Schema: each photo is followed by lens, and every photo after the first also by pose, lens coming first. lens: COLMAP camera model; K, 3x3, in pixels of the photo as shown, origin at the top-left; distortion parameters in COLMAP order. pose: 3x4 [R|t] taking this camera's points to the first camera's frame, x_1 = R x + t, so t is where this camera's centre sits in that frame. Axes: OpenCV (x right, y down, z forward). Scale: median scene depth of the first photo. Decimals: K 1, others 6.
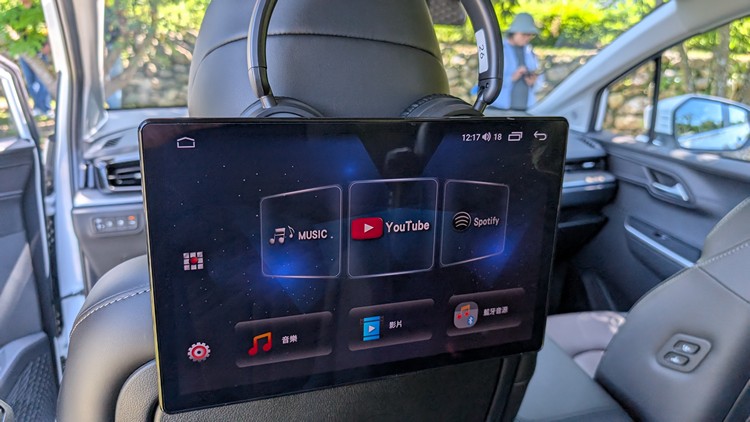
lens RADIAL K [[549.5, 0, 374.0], [0, 549.5, 211.9], [0, 0, 1]] dist [0.000749, -0.017968]
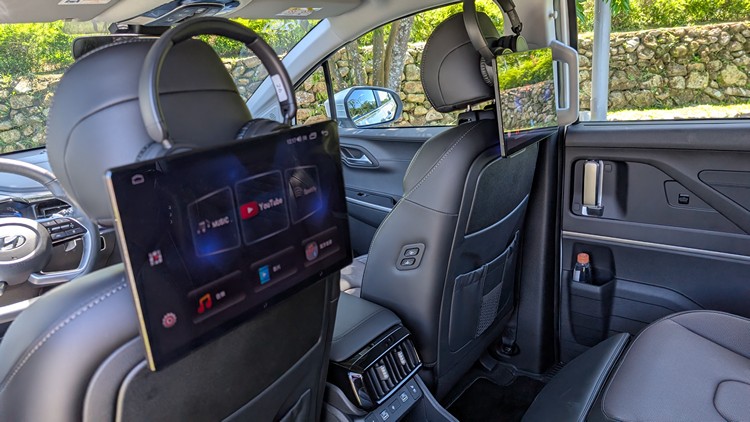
lens RADIAL K [[549.5, 0, 375.6], [0, 549.5, 211.8], [0, 0, 1]] dist [0.000749, -0.017968]
pose [[0.817774, -0.255216, 0.515859, -0.488880], [0.260689, 0.963343, 0.063342, 0.026474], [-0.513115, 0.082679, 0.854328, -0.479301]]
